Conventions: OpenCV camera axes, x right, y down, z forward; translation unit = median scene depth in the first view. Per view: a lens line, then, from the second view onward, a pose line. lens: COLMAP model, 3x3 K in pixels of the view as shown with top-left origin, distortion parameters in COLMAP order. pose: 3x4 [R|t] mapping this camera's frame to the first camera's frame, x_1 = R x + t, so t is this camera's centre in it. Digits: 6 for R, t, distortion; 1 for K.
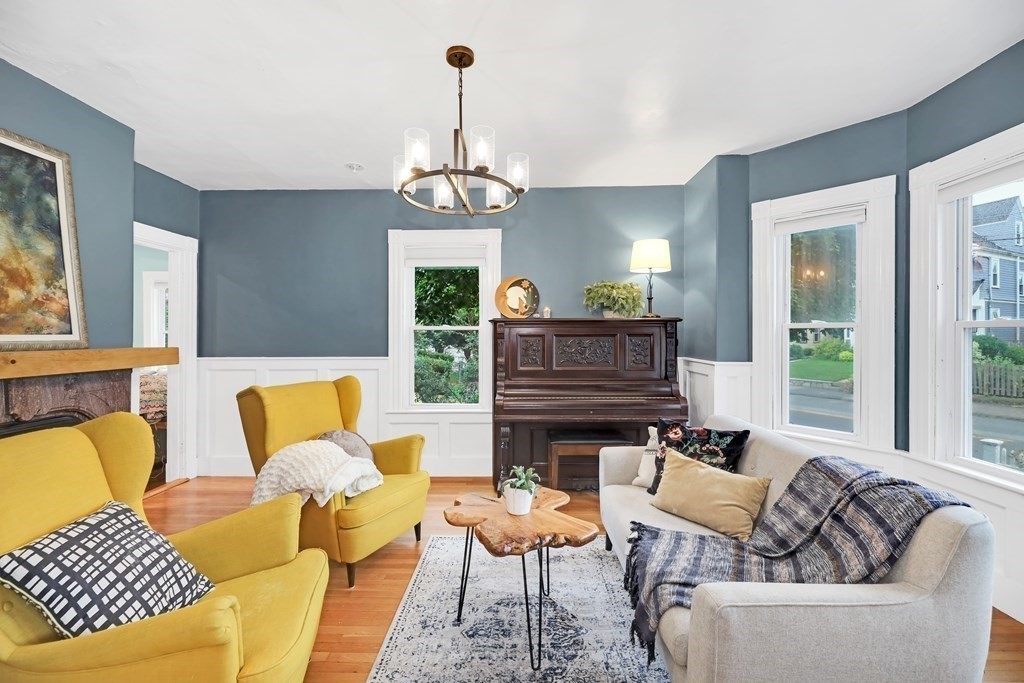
lens RADIAL K [[417.9, 0, 517.2], [0, 417.9, 340.6], [0, 0, 1]] dist [-0.004092, -0.001620]
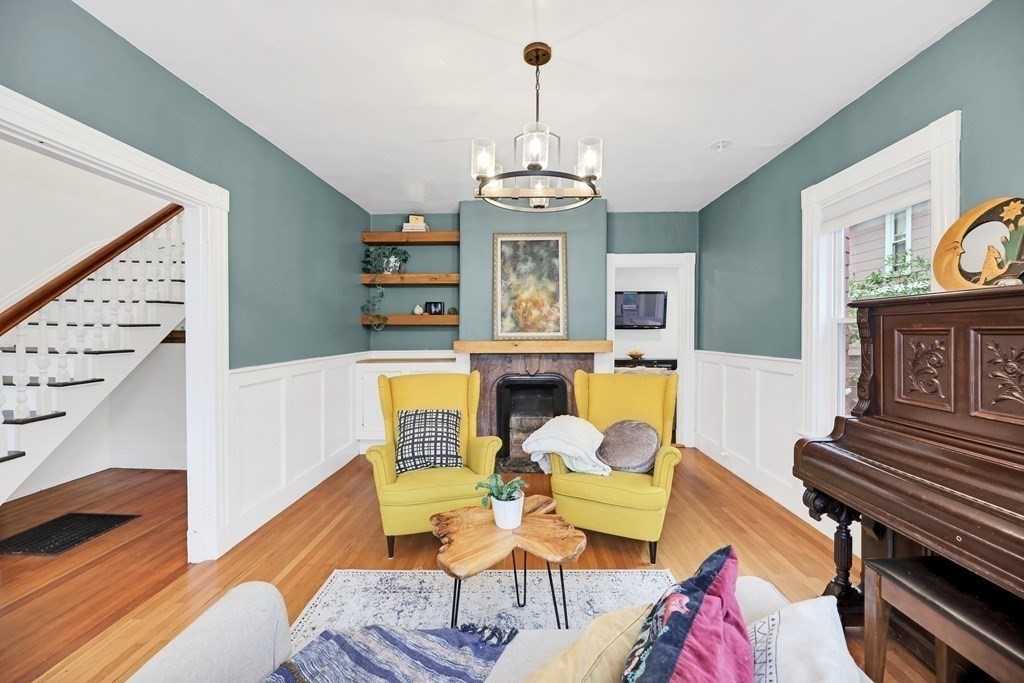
lens RADIAL K [[417.9, 0, 519.4], [0, 417.9, 333.6], [0, 0, 1]] dist [-0.004092, -0.001620]
pose [[-0.012388, 0.003716, -0.999916, 0.773173], [-0.005172, 0.999979, 0.003780, -0.014756], [0.999910, 0.005218, -0.012368, 0.859731]]
